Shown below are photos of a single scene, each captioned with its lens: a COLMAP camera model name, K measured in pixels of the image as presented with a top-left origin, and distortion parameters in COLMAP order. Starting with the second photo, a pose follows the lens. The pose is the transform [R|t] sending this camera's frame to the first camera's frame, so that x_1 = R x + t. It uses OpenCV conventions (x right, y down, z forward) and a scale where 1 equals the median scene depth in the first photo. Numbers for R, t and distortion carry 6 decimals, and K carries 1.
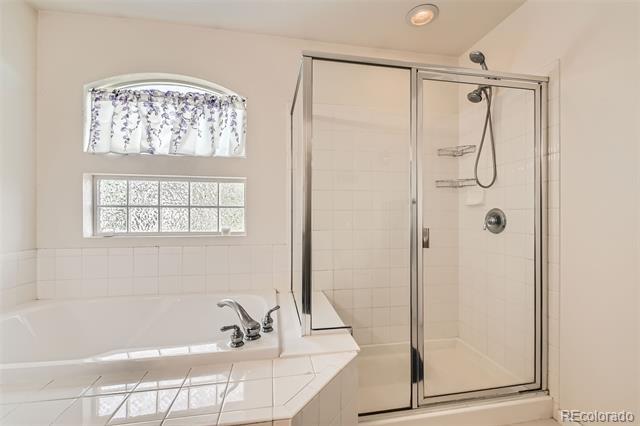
lens RADIAL K [[275.0, 0, 323.8], [0, 275.0, 214.3], [0, 0, 1]] dist [0.012509, -0.008731]
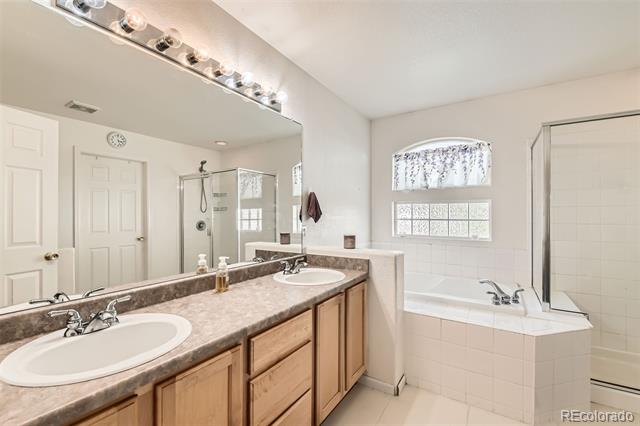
lens RADIAL K [[275.0, 0, 323.8], [0, 275.0, 214.3], [0, 0, 1]] dist [0.012509, -0.008731]
pose [[0.730007, -0.002100, -0.683436, 0.057064], [0.005550, 0.999981, 0.002856, -0.069893], [0.683417, -0.005879, 0.730005, -0.629266]]
